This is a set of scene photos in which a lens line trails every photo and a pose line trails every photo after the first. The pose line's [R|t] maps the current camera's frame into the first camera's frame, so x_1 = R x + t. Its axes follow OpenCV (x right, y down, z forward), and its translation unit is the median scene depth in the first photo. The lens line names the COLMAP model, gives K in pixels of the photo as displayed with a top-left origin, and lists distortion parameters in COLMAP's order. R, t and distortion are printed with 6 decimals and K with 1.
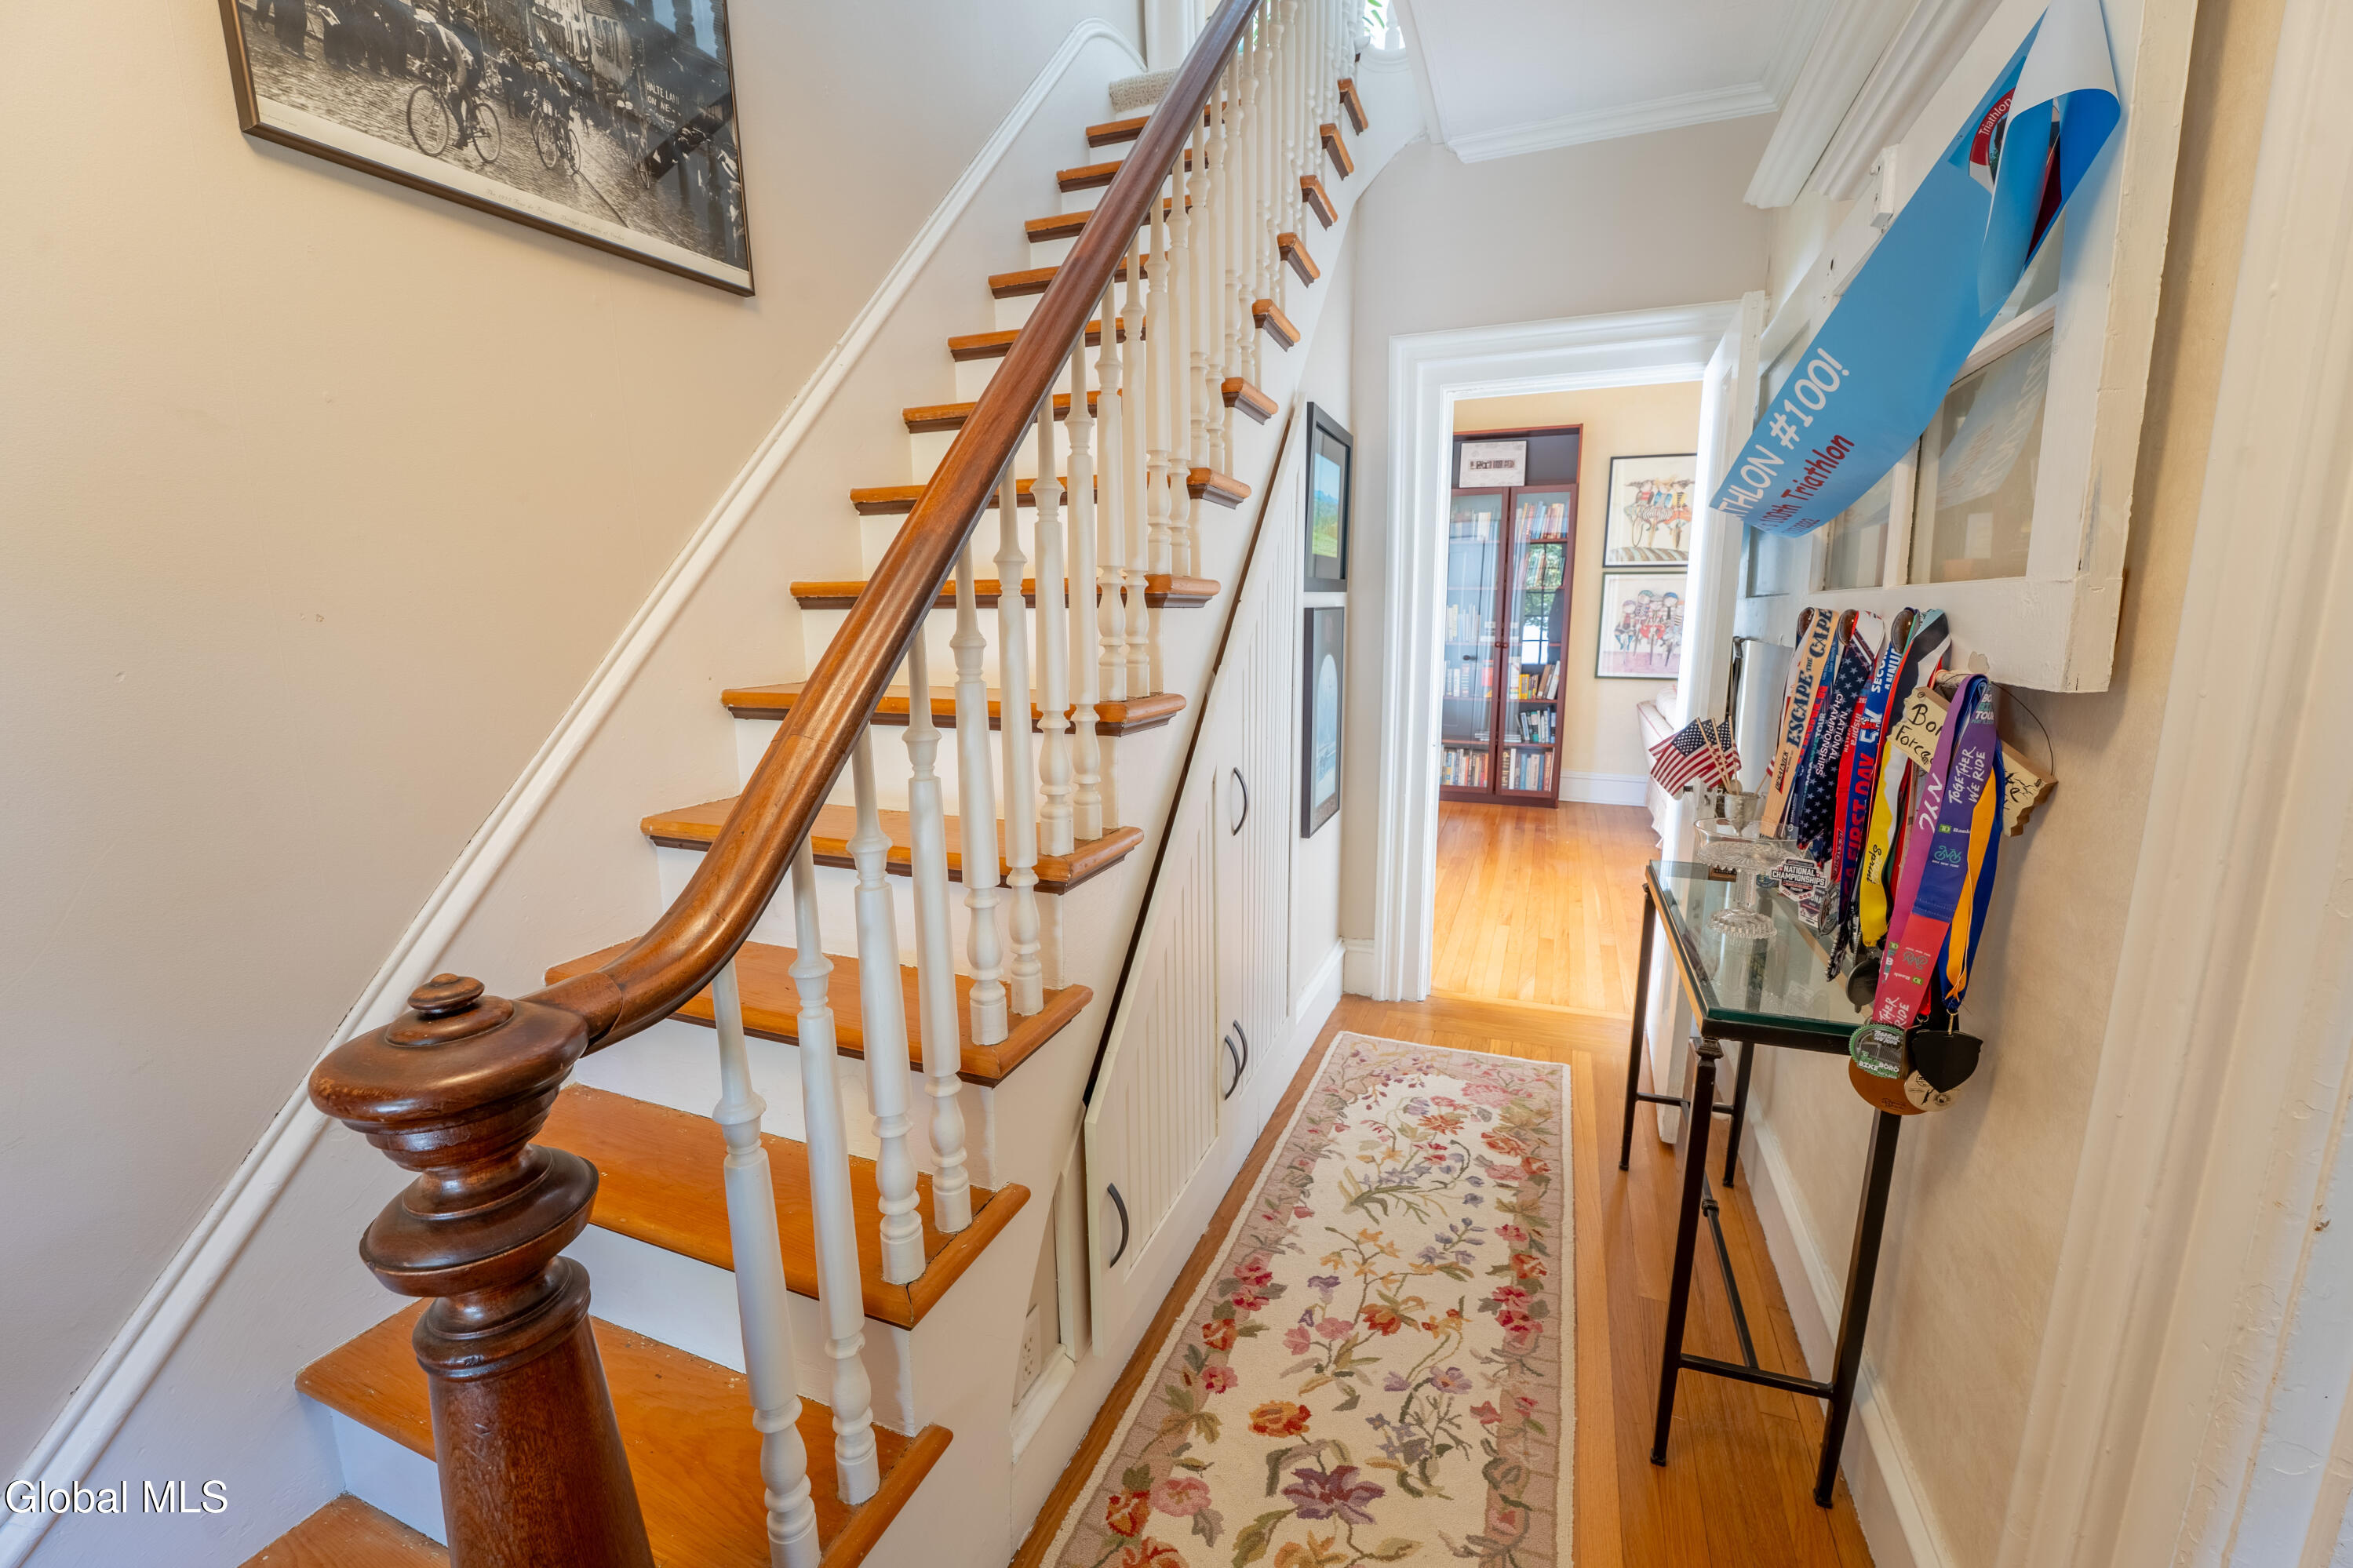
lens RADIAL K [[914.6, 0, 1212.0], [0, 914.6, 770.2], [0, 0, 1]] dist [-0.021193, 0.000139]
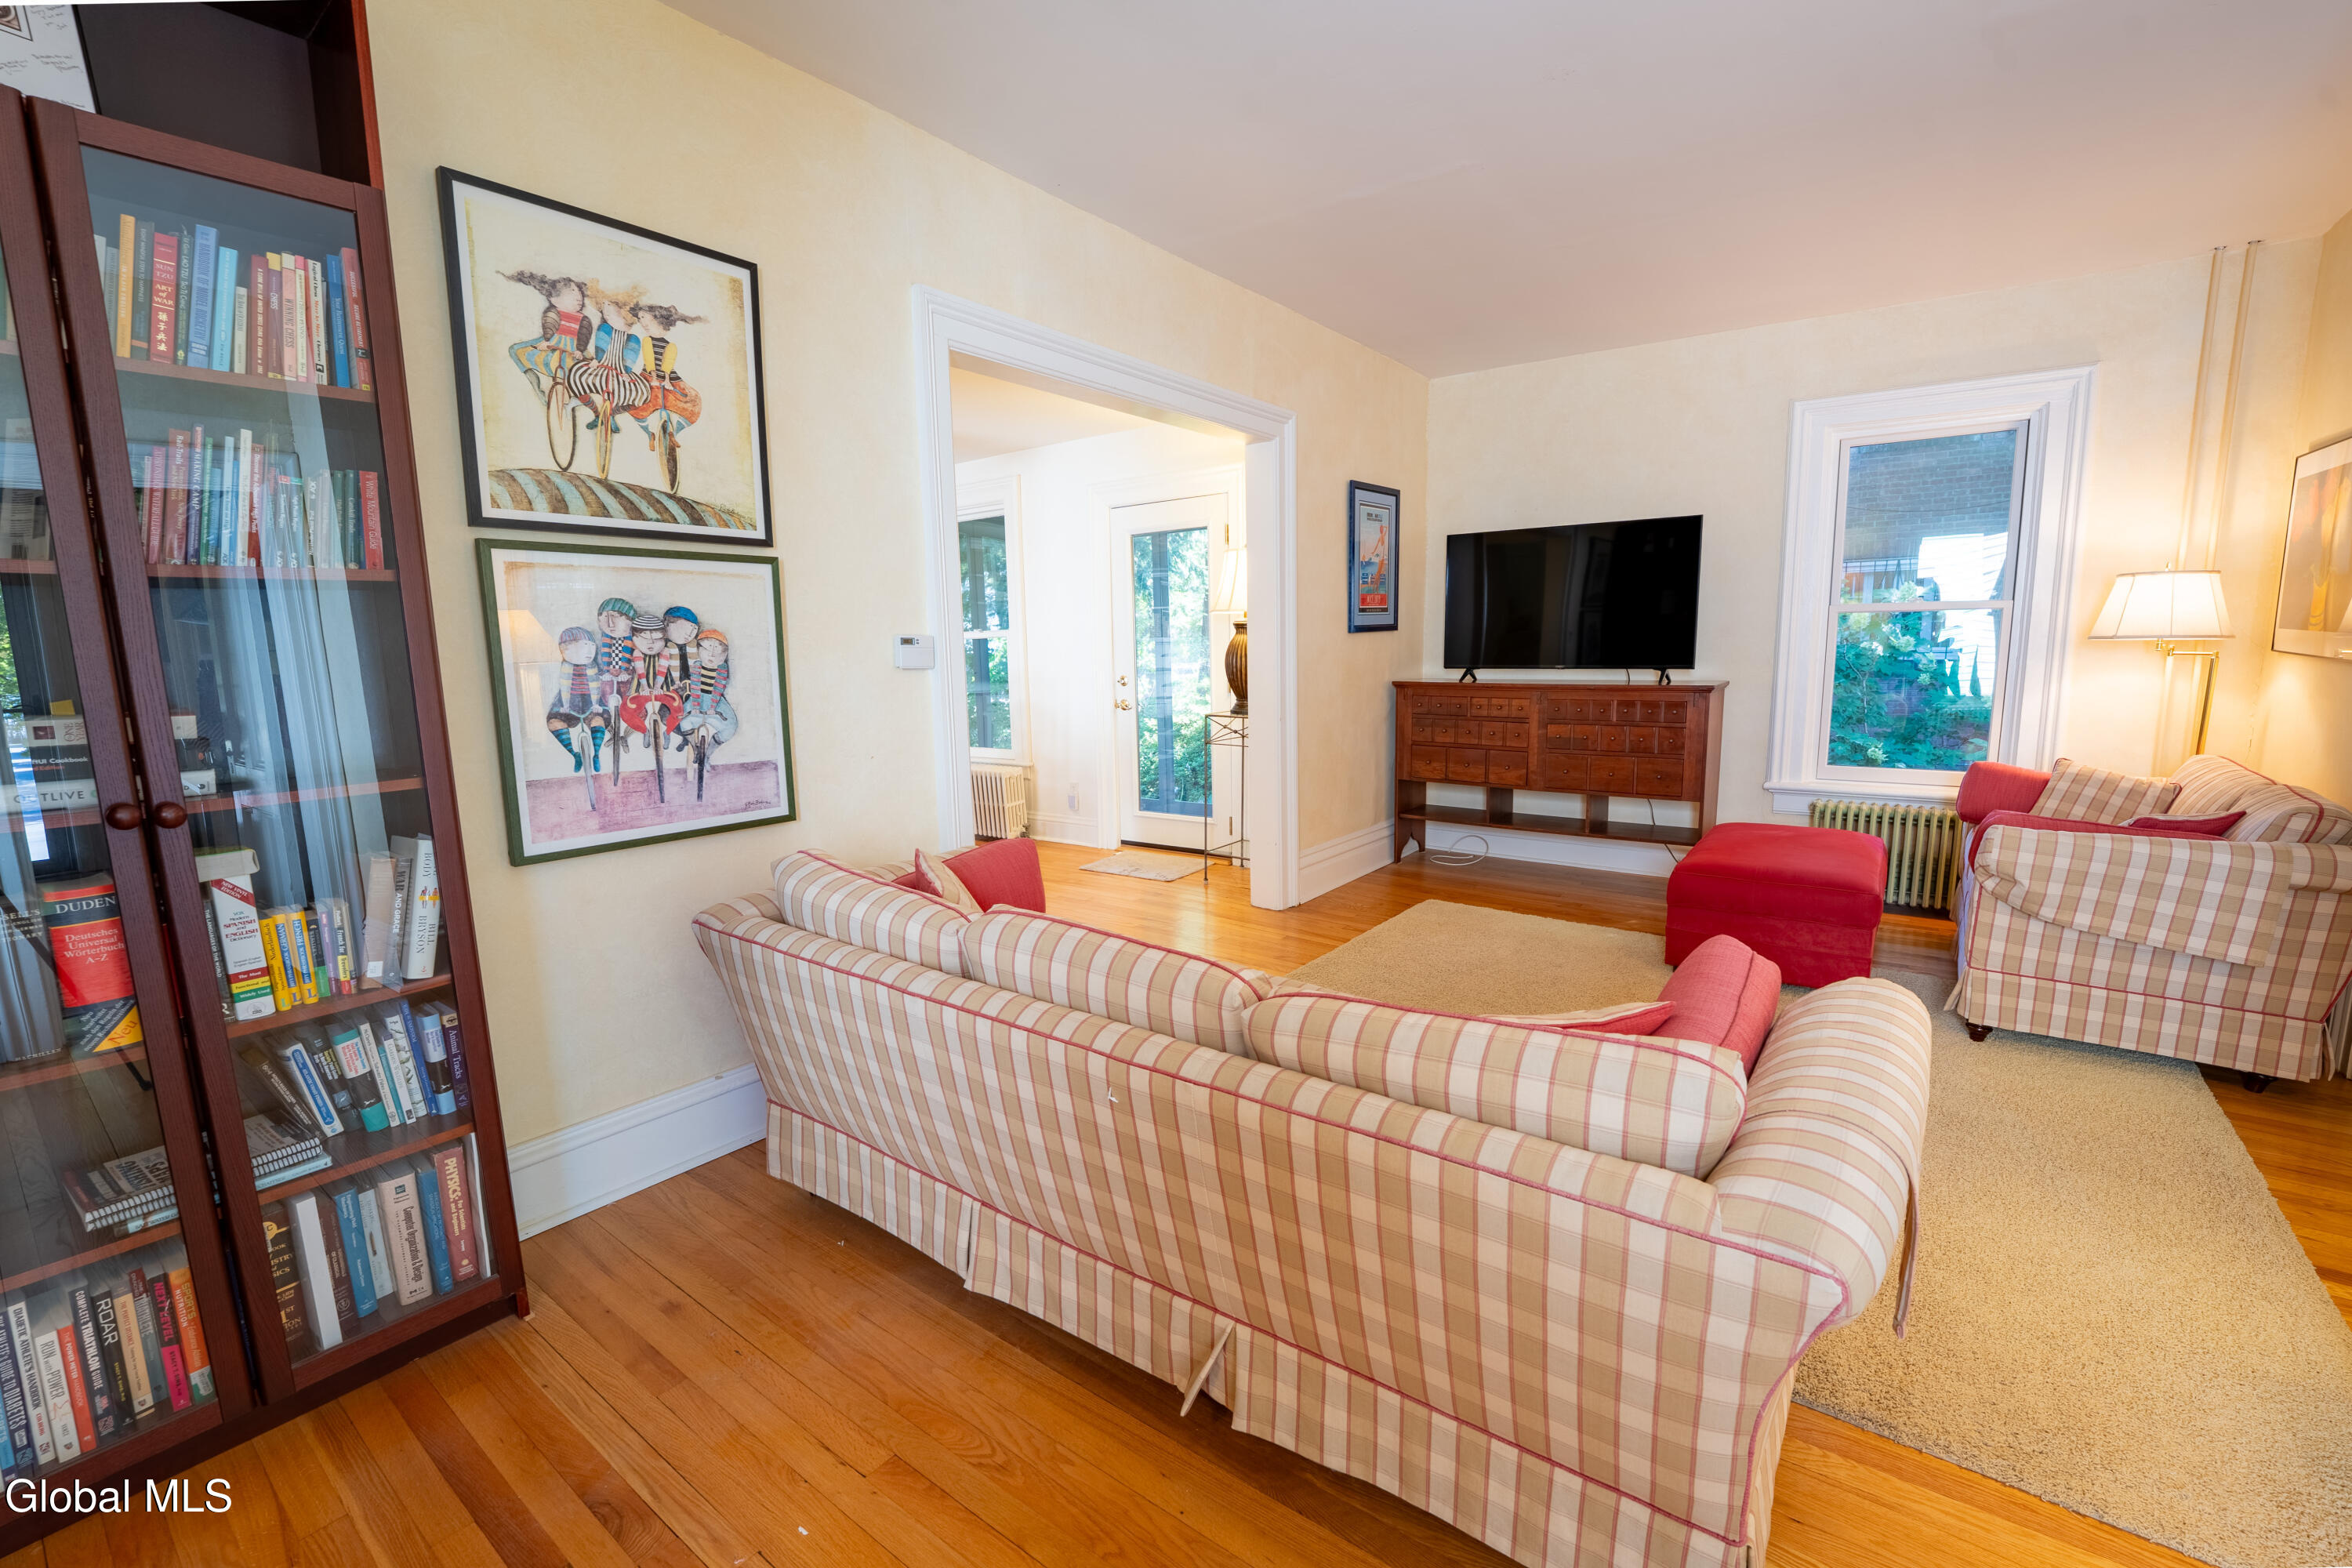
lens RADIAL K [[992.1, 0, 1180.0], [0, 992.1, 809.9], [0, 0, 1]] dist [-0.027468, -0.000182]
pose [[0.285295, -0.150876, 0.946490, 0.164439], [0.189883, 0.976855, 0.098481, -0.113415], [-0.939442, 0.151626, 0.307340, 0.686771]]
